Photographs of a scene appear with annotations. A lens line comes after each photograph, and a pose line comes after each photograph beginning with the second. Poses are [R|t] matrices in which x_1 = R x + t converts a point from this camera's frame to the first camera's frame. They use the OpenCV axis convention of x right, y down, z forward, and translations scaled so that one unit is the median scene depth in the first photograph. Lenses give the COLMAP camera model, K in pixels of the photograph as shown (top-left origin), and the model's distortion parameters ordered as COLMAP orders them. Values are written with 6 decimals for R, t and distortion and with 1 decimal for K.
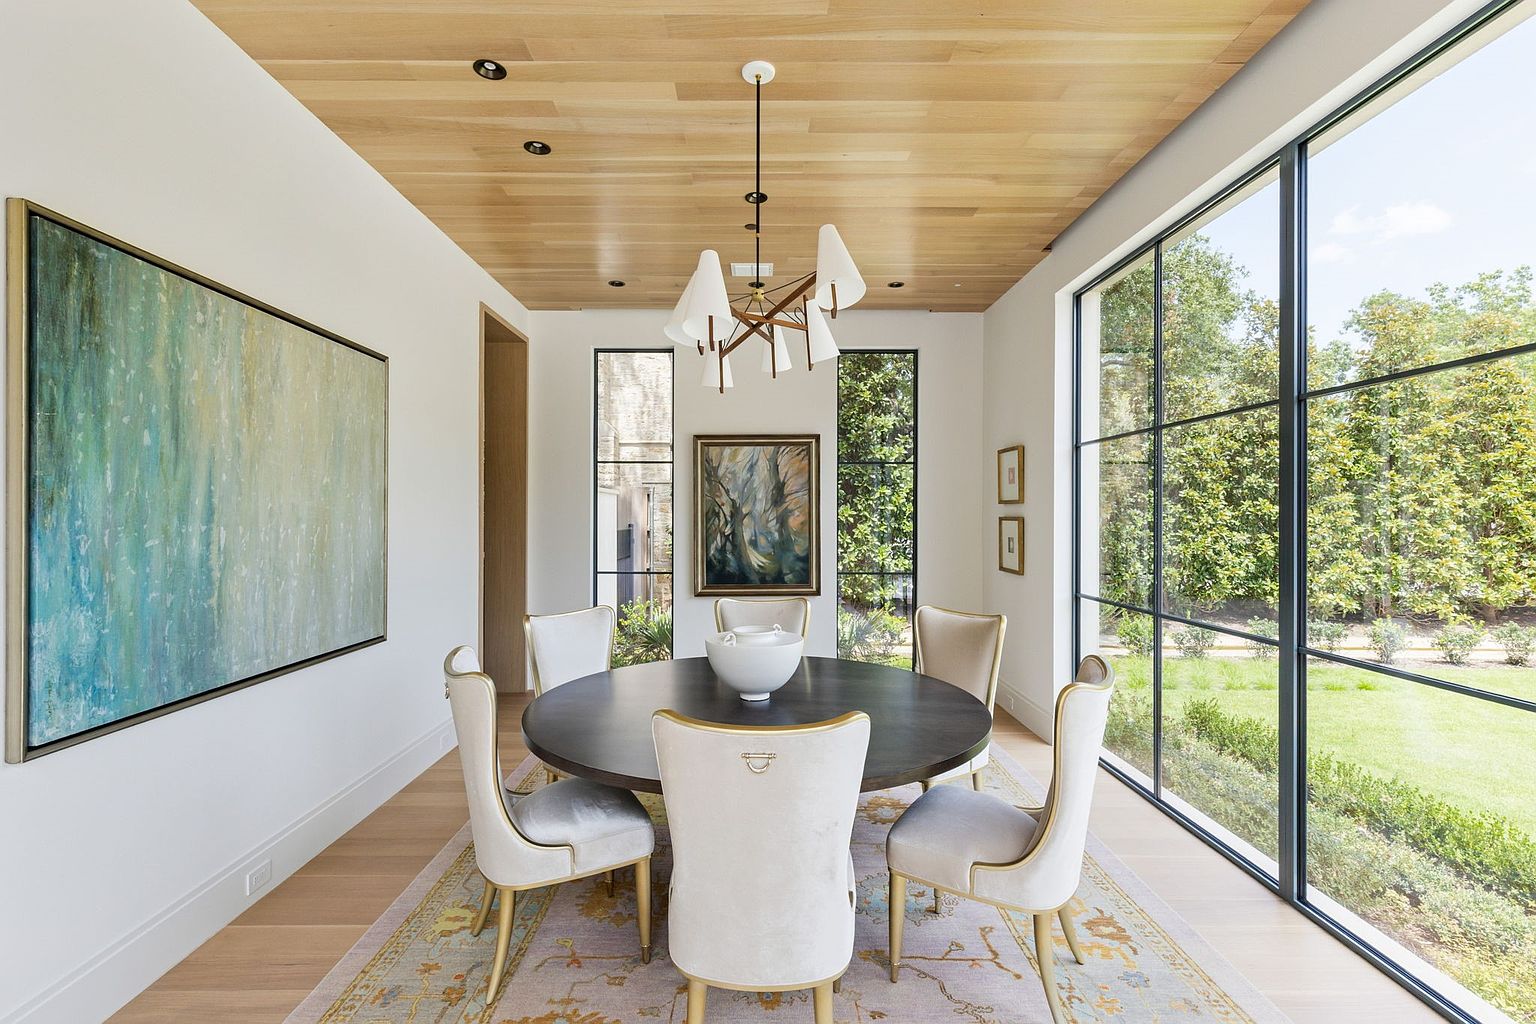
lens RADIAL K [[1104.9, 0, 770.7], [0, 1104.9, 540.3], [0, 0, 1]] dist [0.002272, 0.000186]
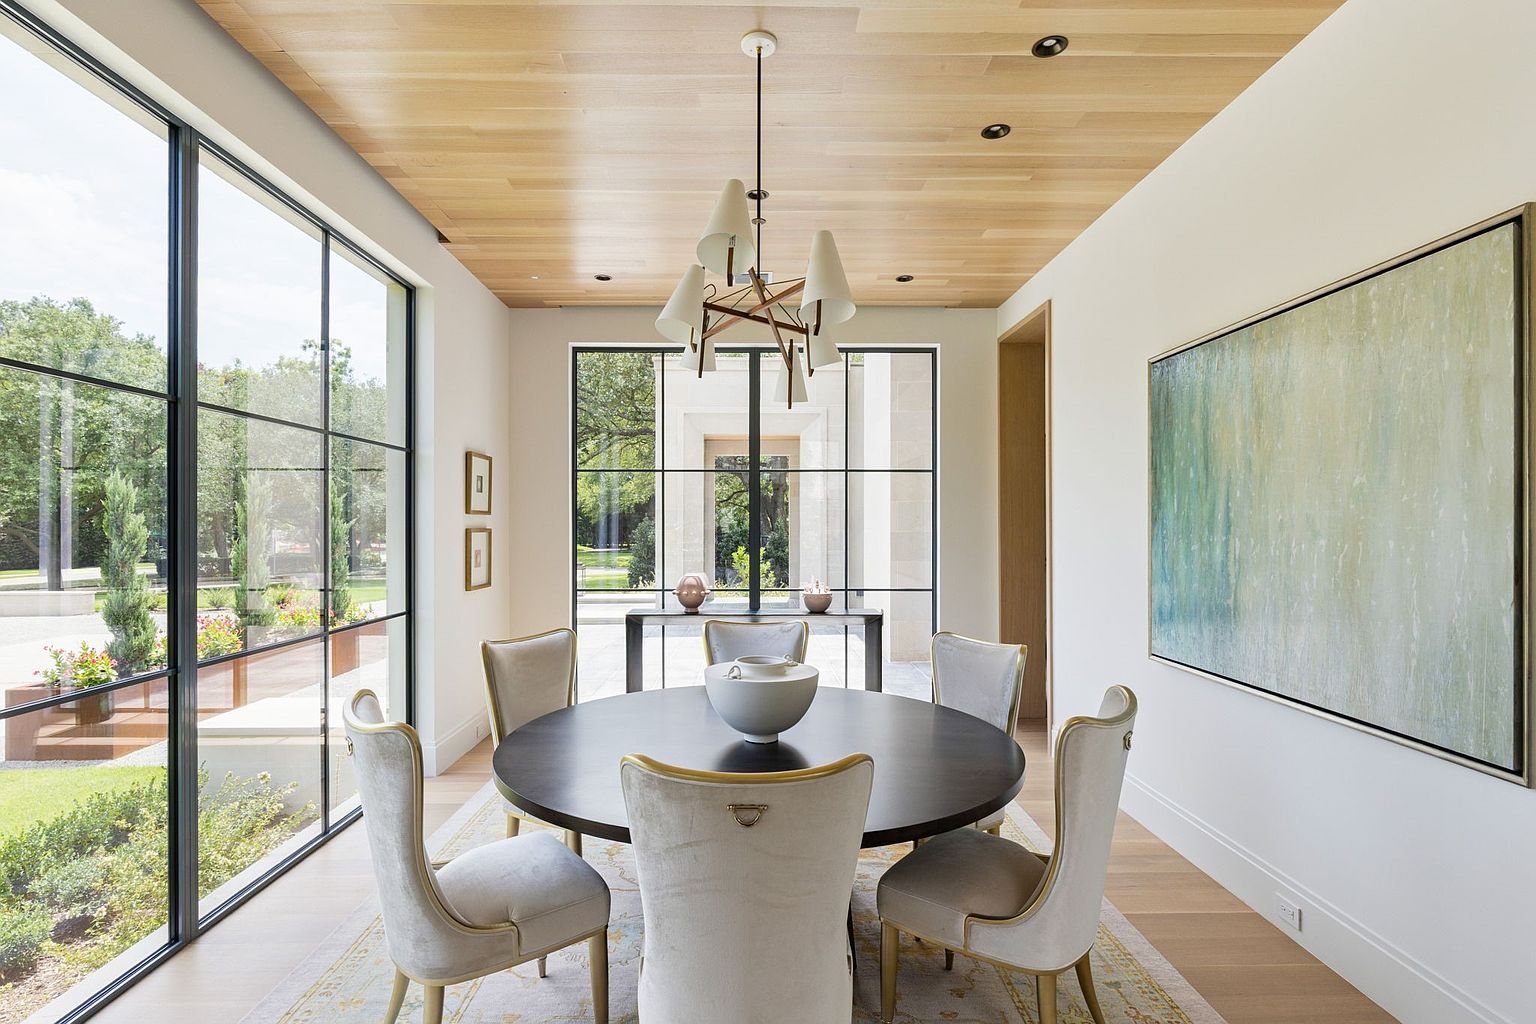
lens RADIAL K [[794.0, 0, 768.0], [0, 794.0, 512.0], [0, 0, 1]] dist [-0.002840, -0.000998]
pose [[-0.999992, -0.002328, -0.003218, -0.018321], [-0.002346, 0.999981, 0.005772, -0.042707], [0.003205, 0.005780, -0.999978, 1.817851]]
